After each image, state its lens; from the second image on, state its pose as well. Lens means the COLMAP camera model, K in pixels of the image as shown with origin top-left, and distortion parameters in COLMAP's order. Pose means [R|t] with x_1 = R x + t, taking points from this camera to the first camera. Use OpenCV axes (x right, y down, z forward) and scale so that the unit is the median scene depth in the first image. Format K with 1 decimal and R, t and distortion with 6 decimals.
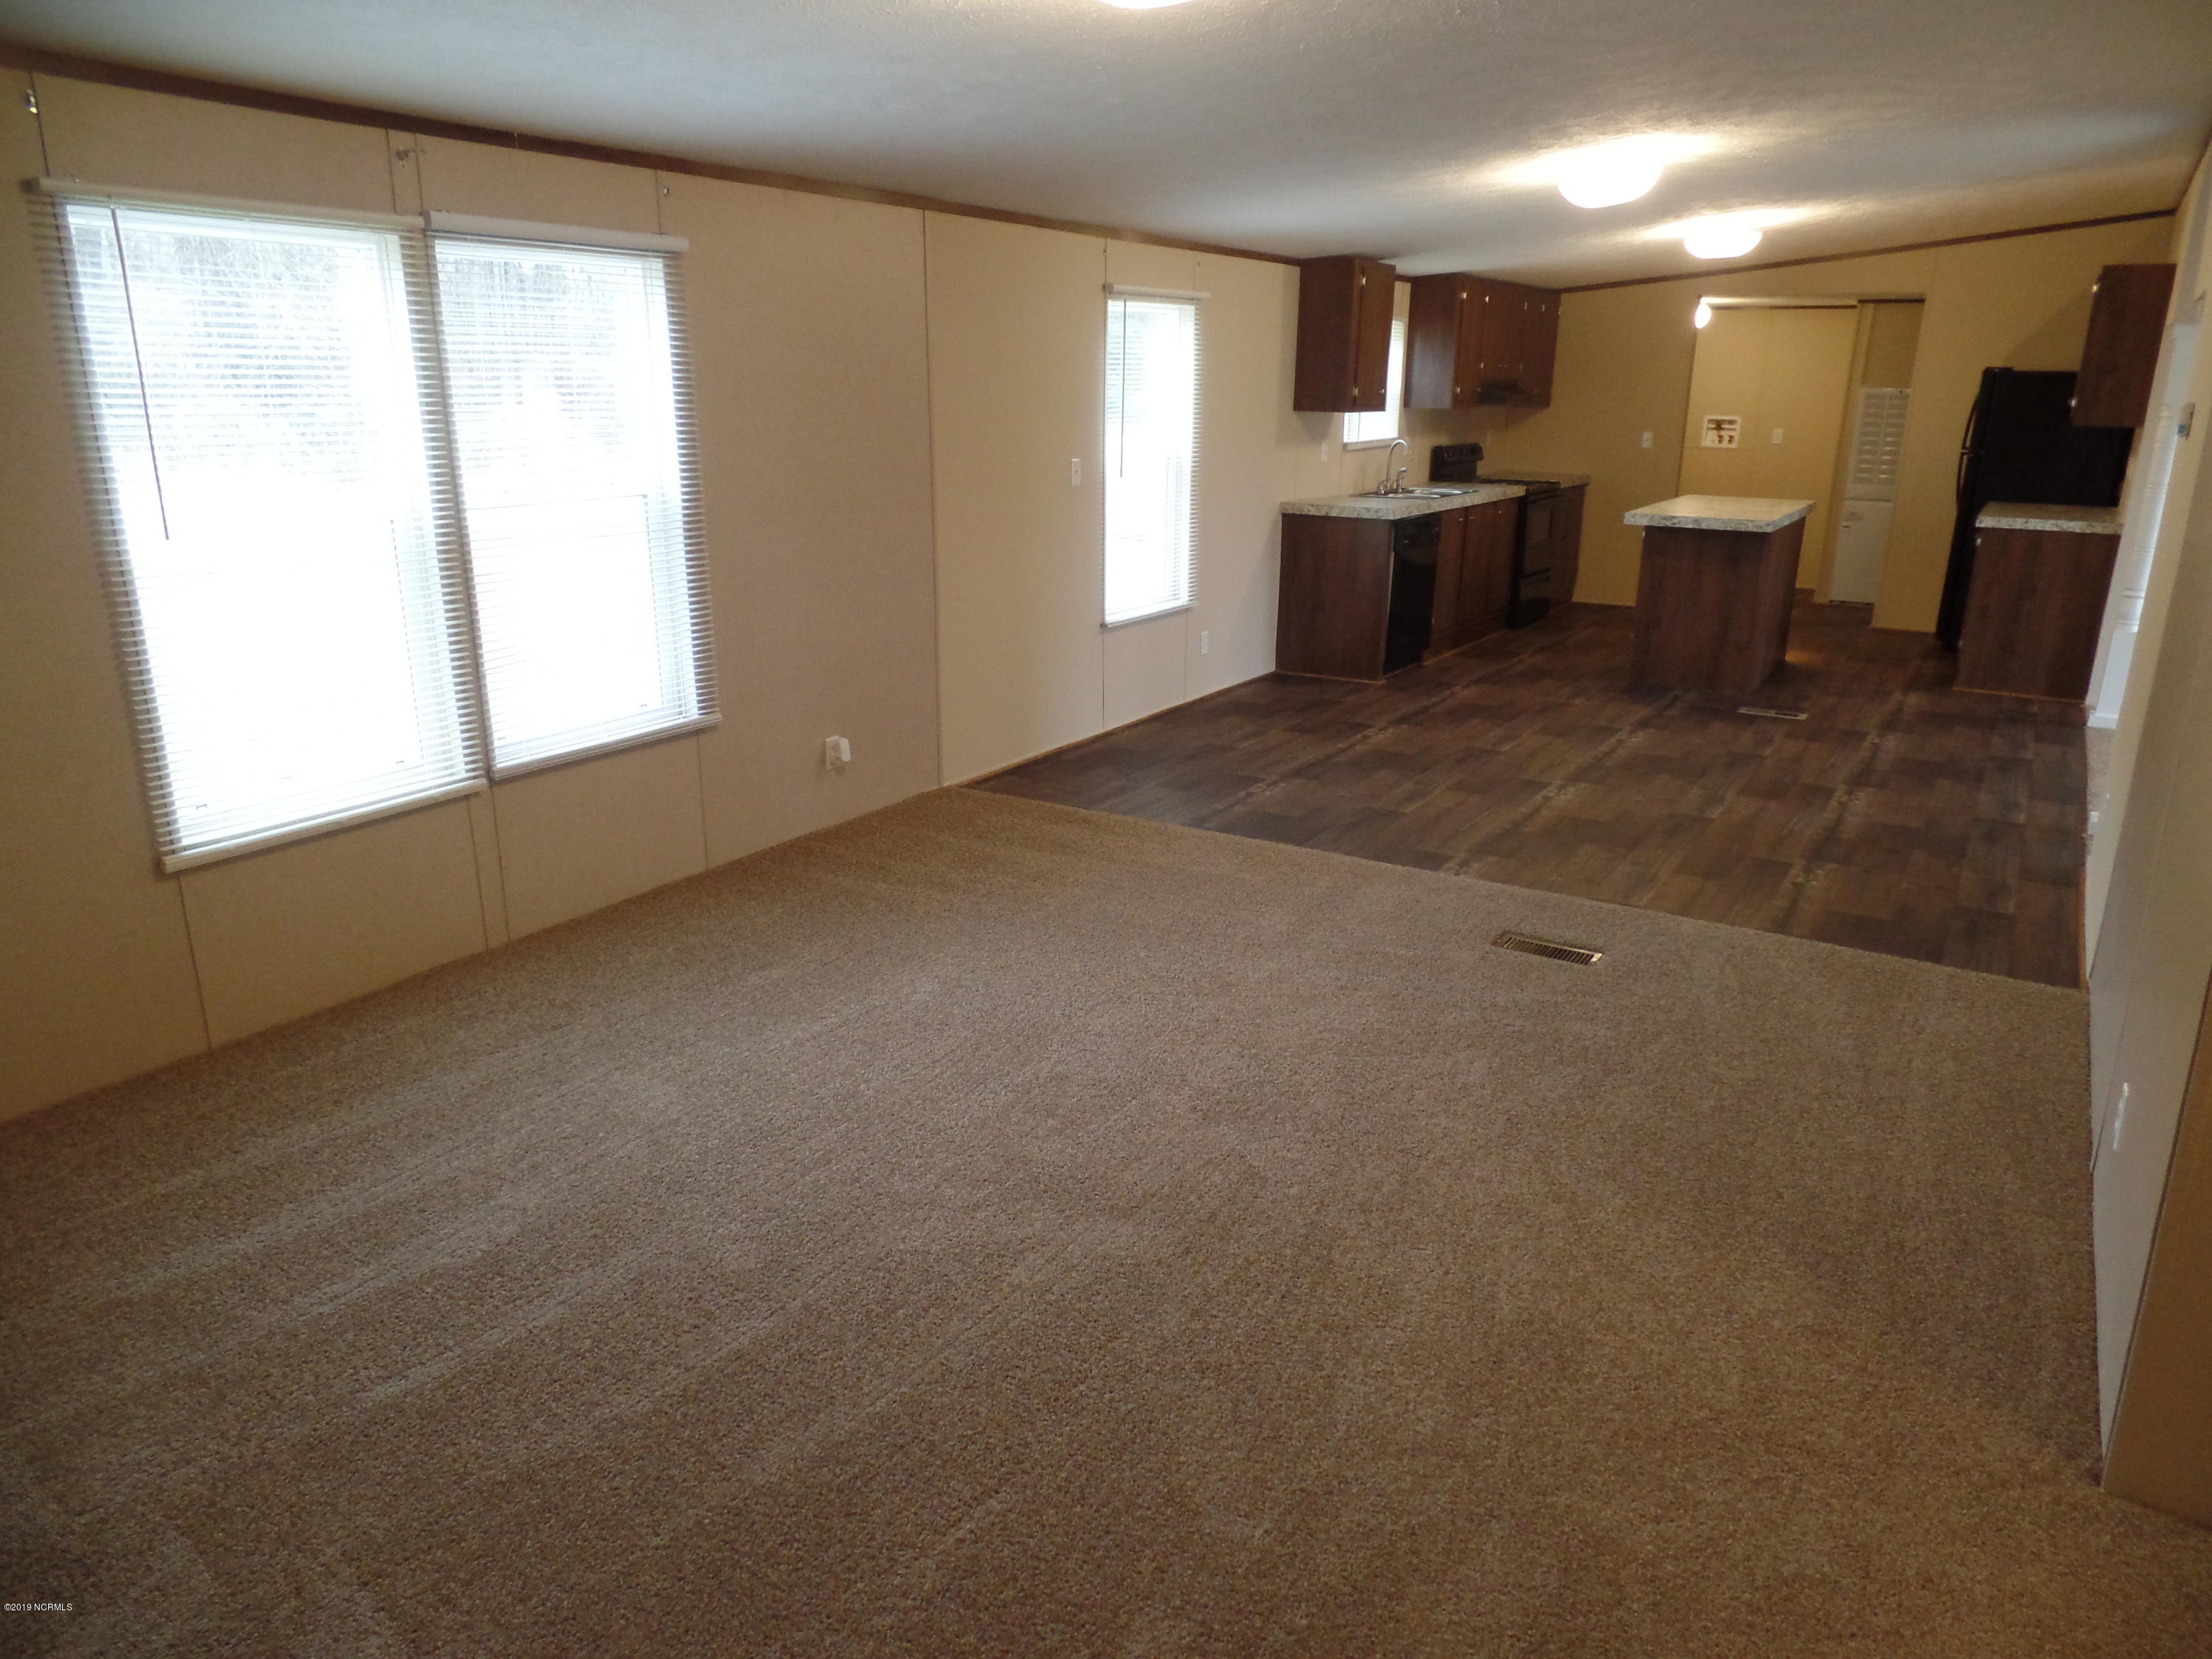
lens RADIAL K [[1545.4, 0, 1079.0], [0, 1545.4, 802.2], [0, 0, 1]] dist [-0.000070, 0.009724]
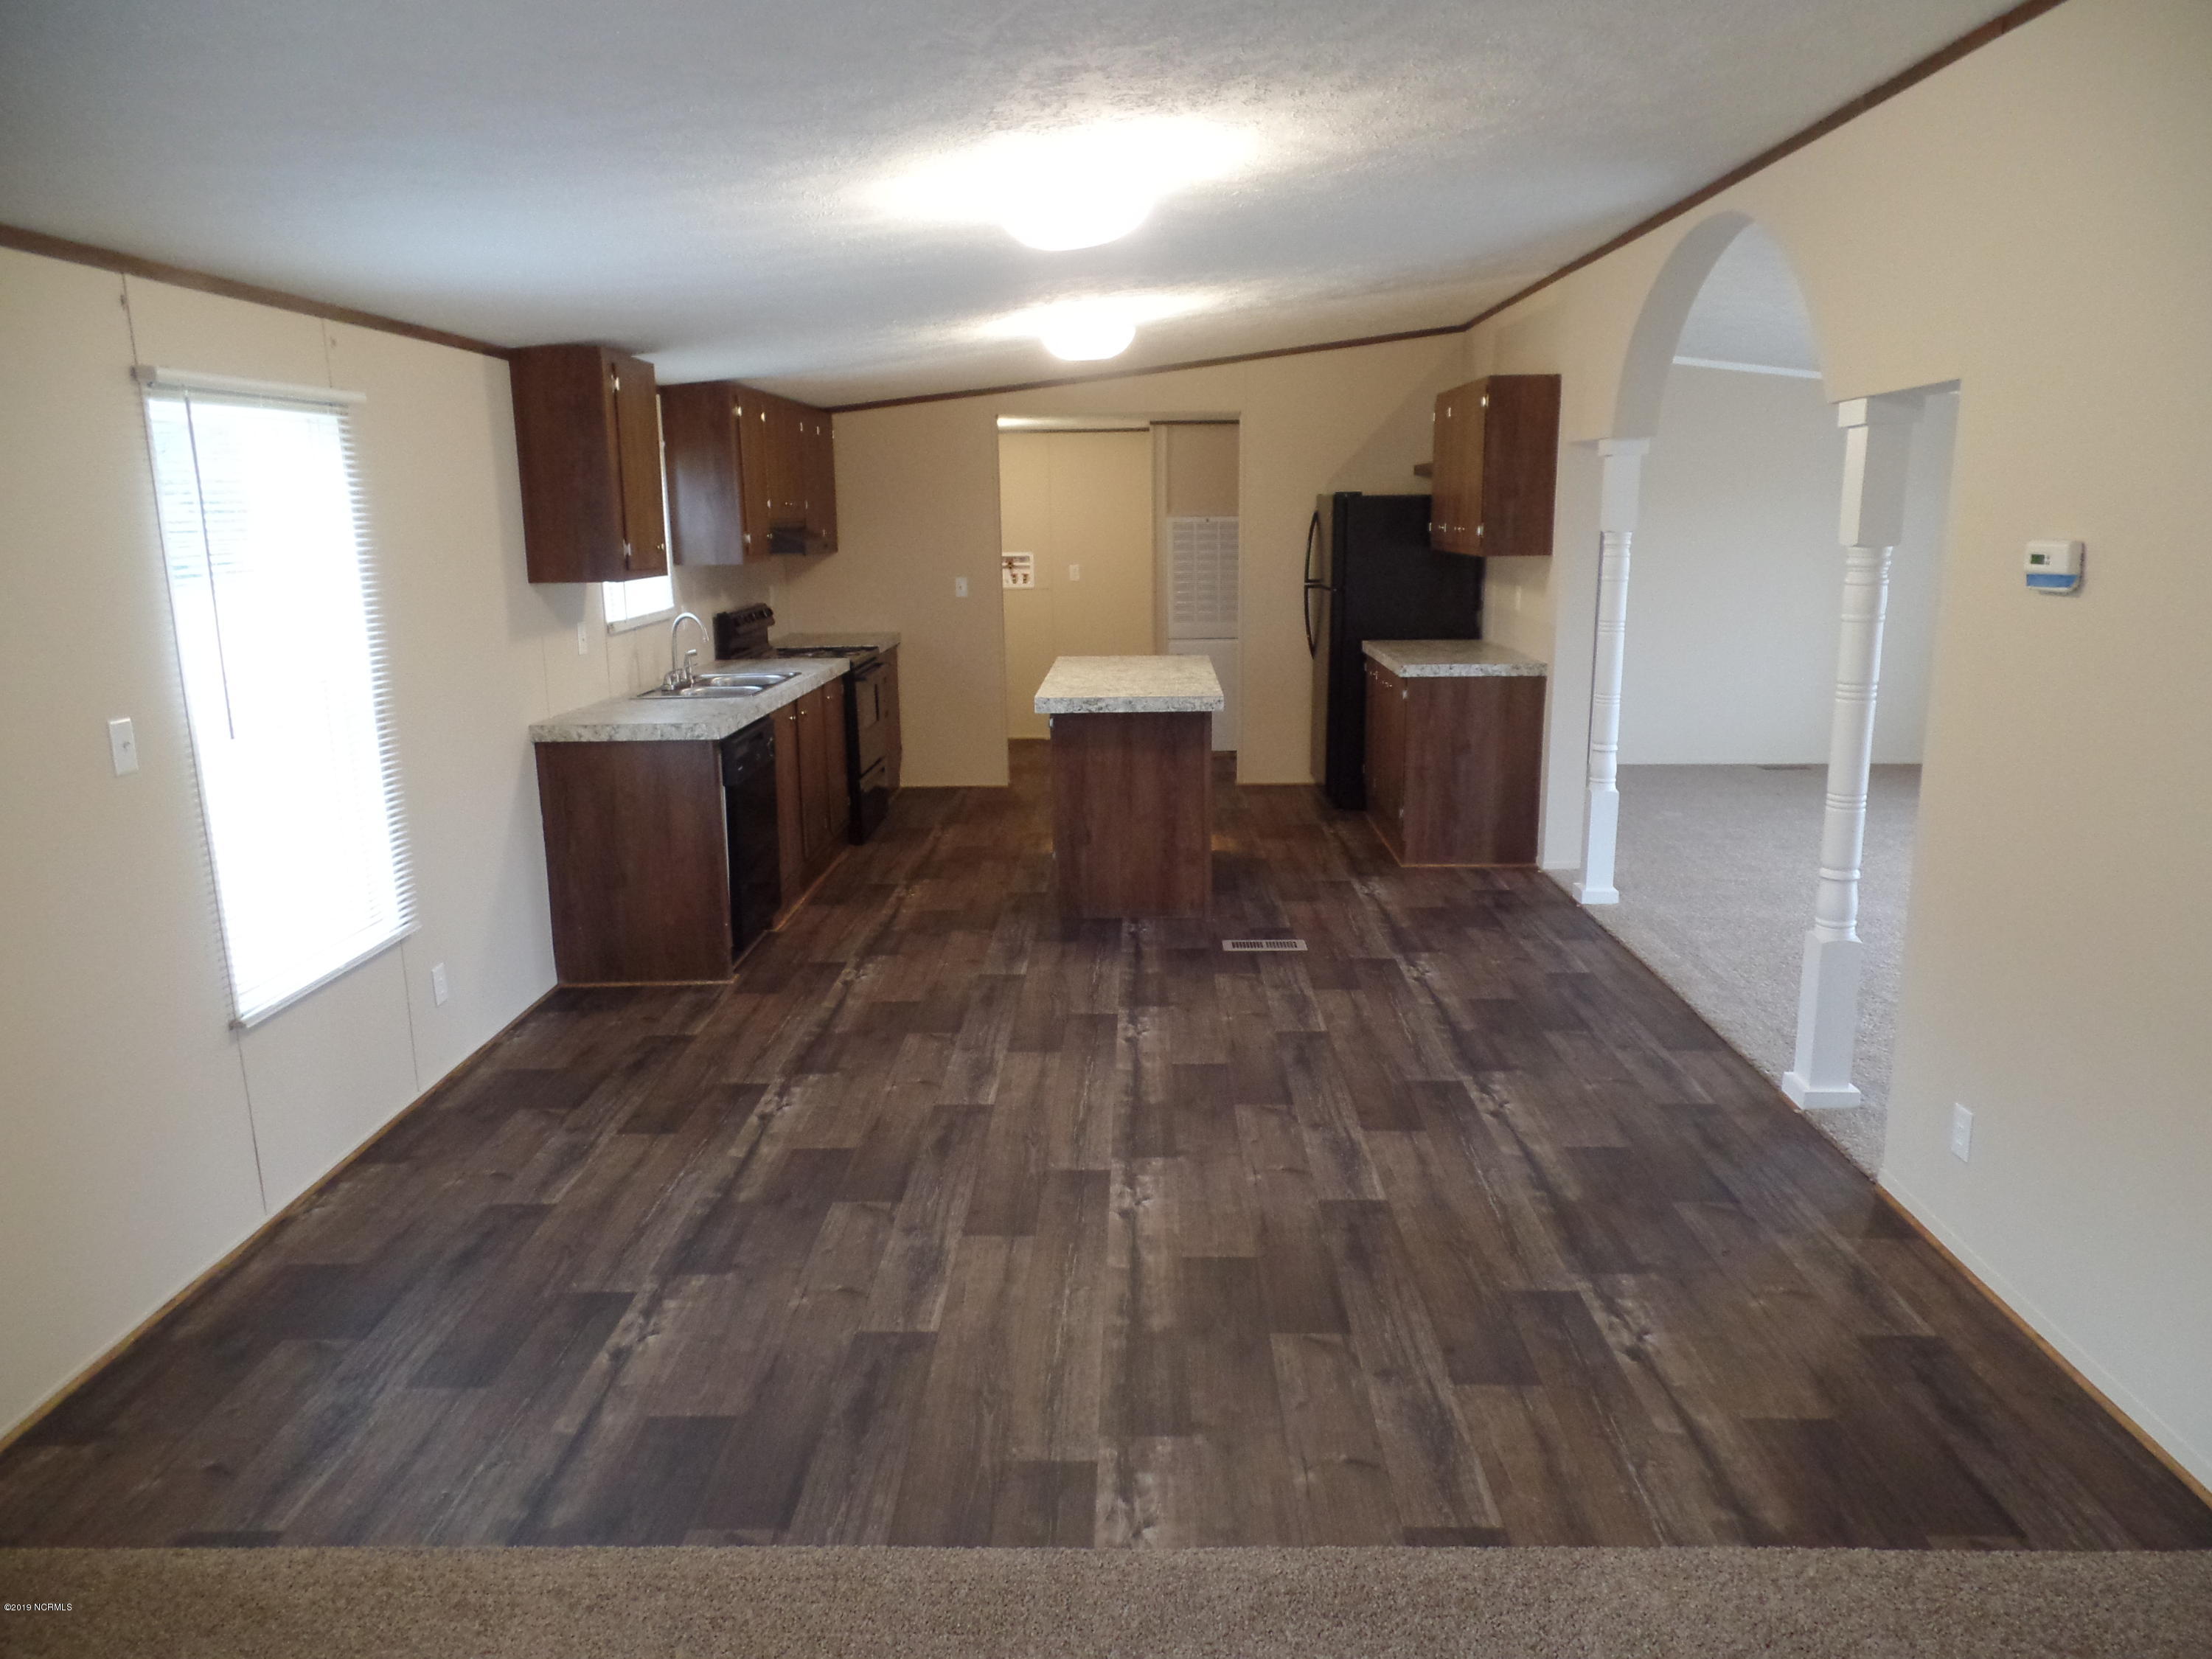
lens RADIAL K [[1545.4, 0, 1123.0], [0, 1545.4, 812.3], [0, 0, 1]] dist [-0.000070, 0.009724]
pose [[0.854476, -0.127480, 0.503606, 0.014443], [0.165193, 0.985782, -0.030750, -0.096633], [-0.492526, 0.109467, 0.863386, 0.328141]]
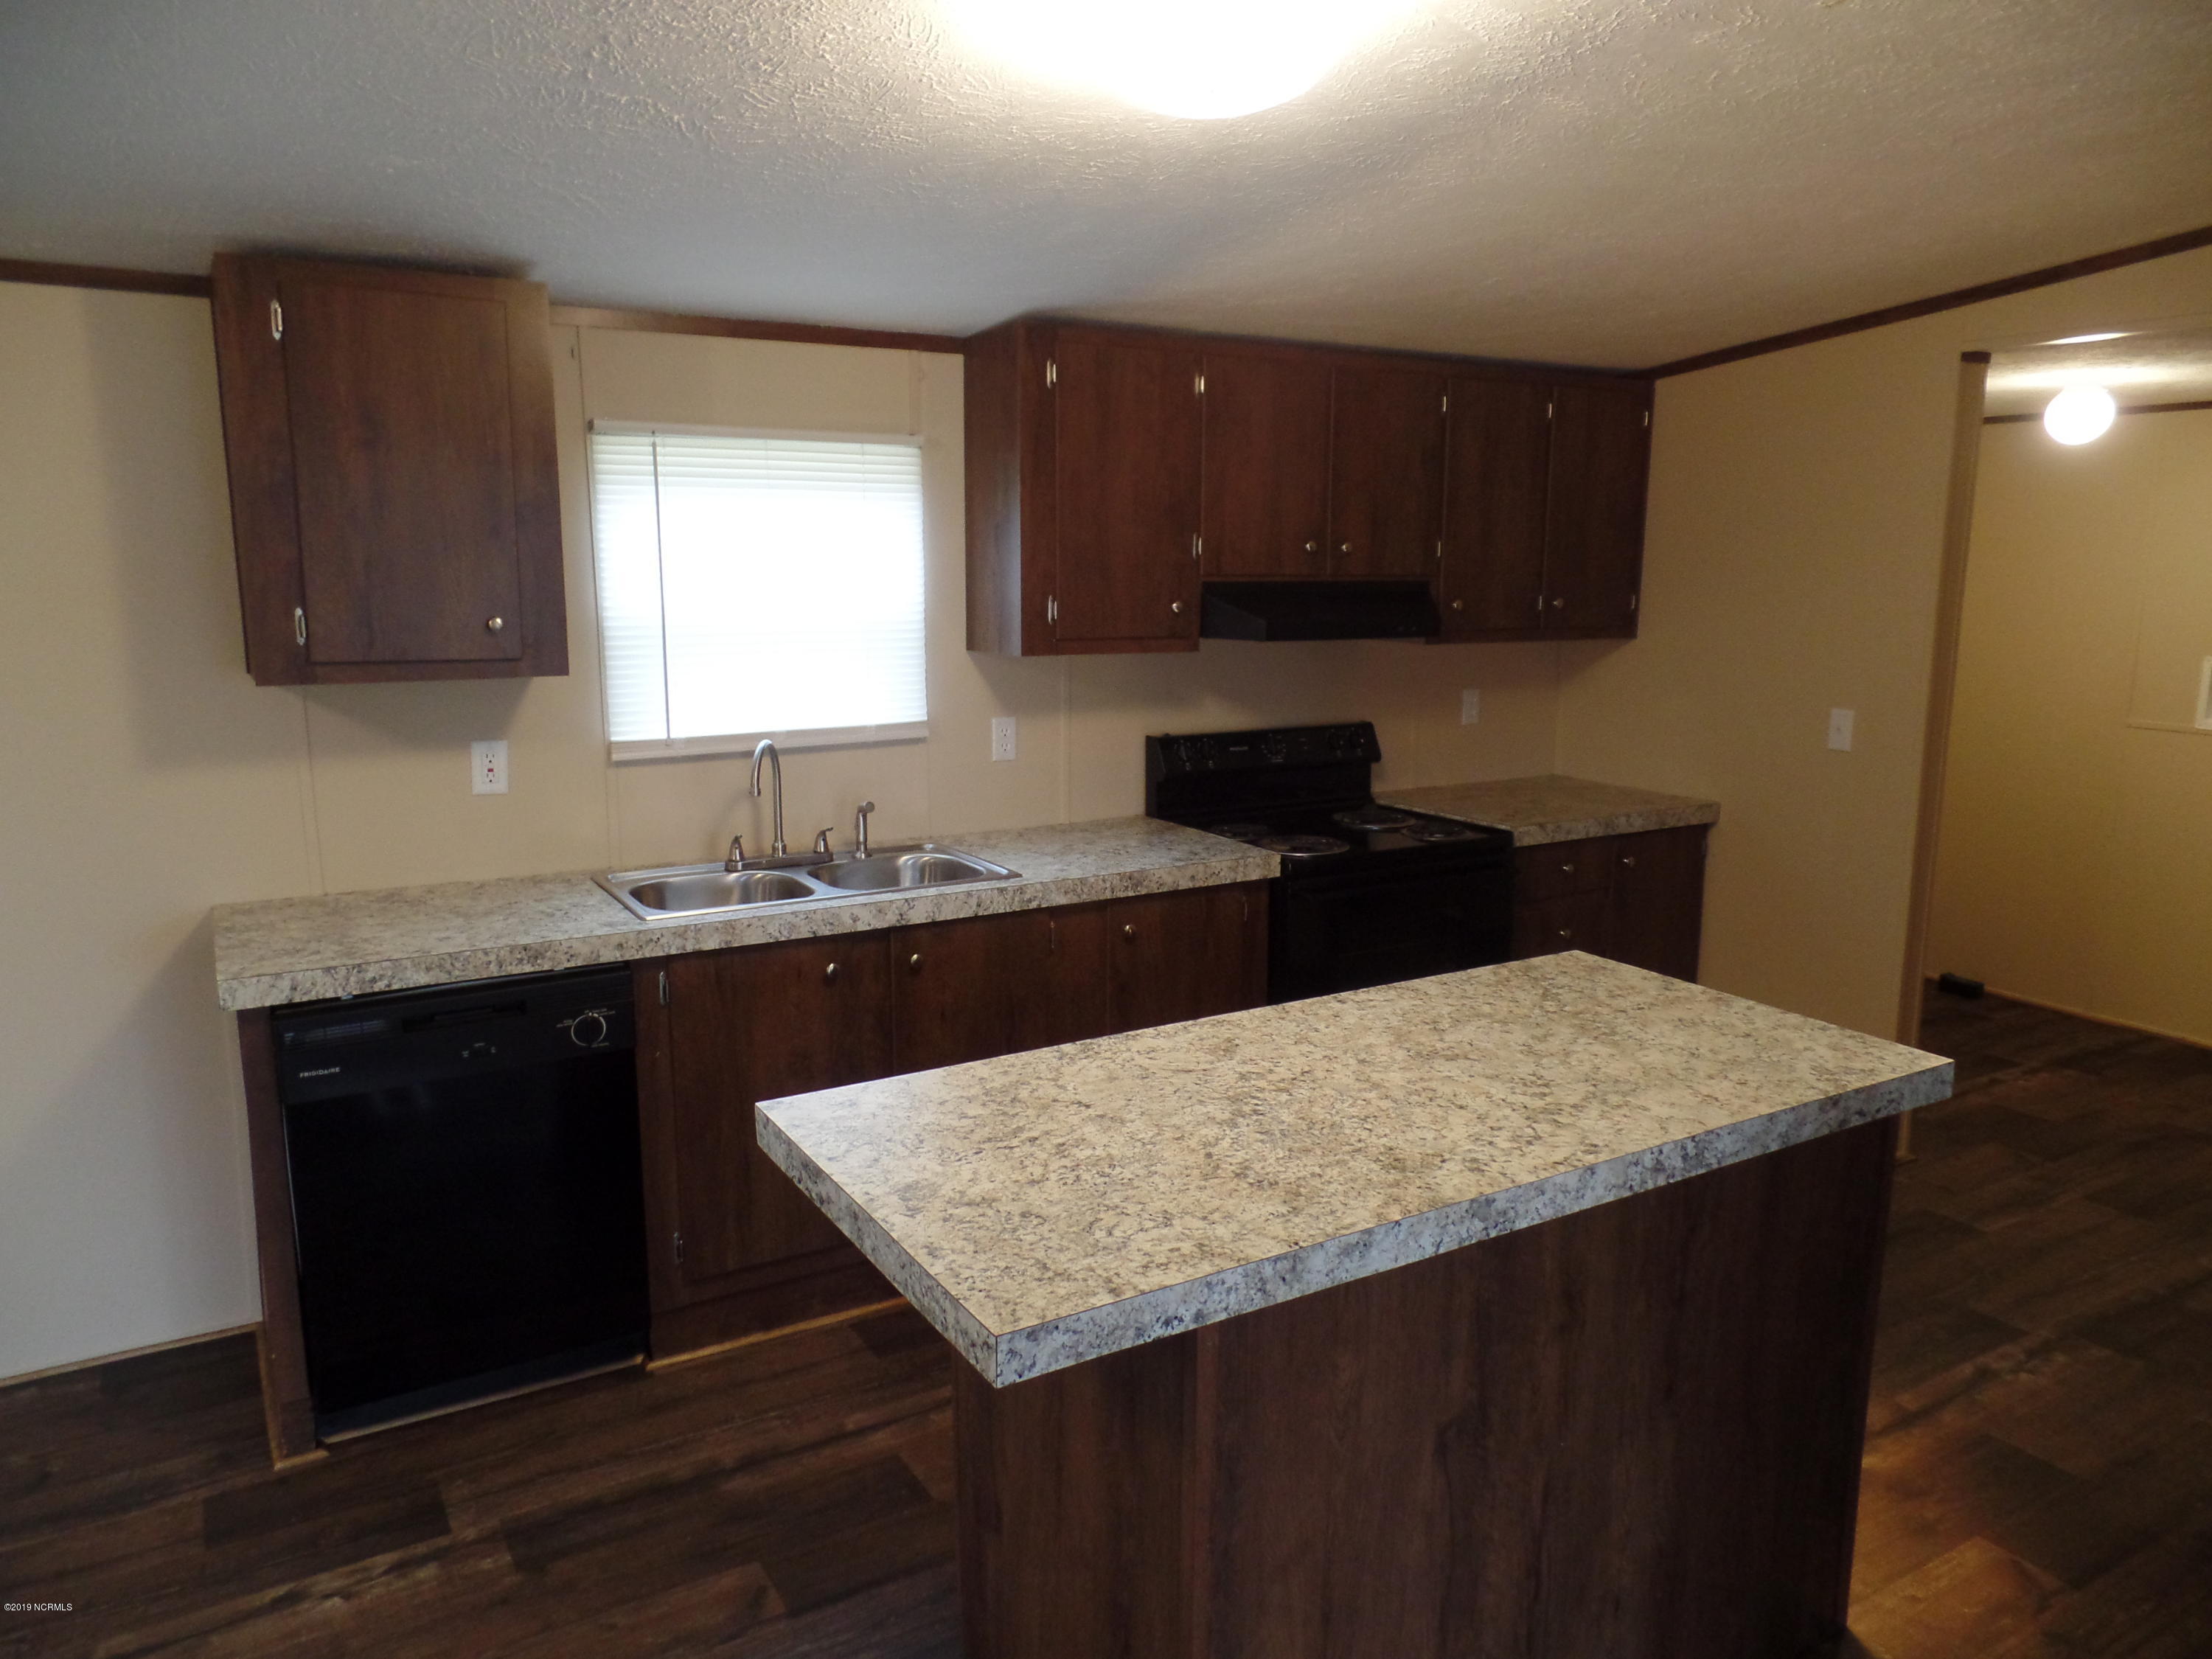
lens RADIAL K [[1545.4, 0, 1121.0], [0, 1545.4, 829.8], [0, 0, 1]] dist [-0.000070, 0.009724]
pose [[0.892191, 0.070070, -0.446190, 0.479042], [-0.114265, 0.990773, -0.072890, -0.202565], [0.436966, 0.116016, 0.891965, 0.728969]]
